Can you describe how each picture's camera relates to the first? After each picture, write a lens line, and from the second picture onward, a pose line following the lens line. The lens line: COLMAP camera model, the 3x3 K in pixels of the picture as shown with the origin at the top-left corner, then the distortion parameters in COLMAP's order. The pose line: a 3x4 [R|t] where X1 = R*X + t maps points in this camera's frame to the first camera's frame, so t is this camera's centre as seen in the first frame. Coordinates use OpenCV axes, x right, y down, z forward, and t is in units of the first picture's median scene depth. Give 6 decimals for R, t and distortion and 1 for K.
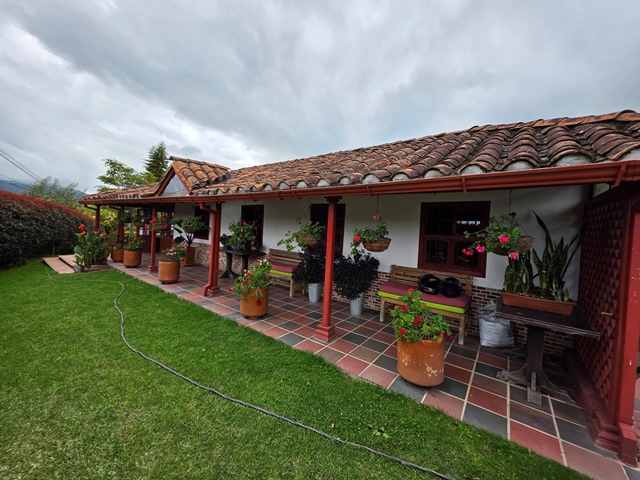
lens RADIAL K [[252.9, 0, 316.1], [0, 252.9, 233.0], [0, 0, 1]] dist [0.002176, 0.000122]
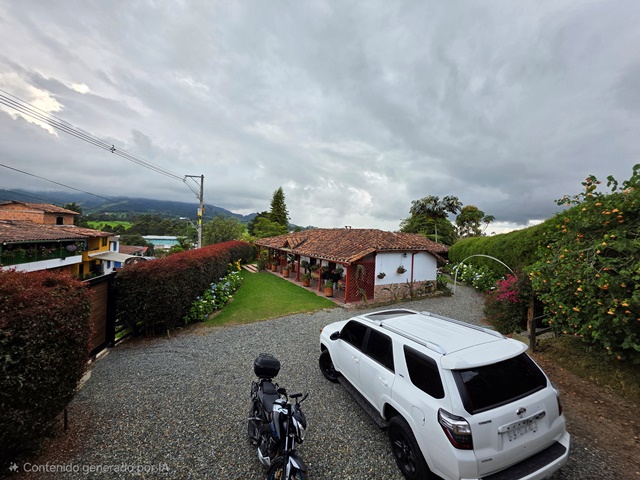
lens RADIAL K [[252.9, 0, 316.1], [0, 252.9, 233.0], [0, 0, 1]] dist [0.002176, 0.000122]
pose [[0.921381, -0.014034, -0.388407, 0.940617], [0.001094, 0.999438, -0.033515, -0.231343], [0.388659, 0.030456, 0.920878, -1.675679]]
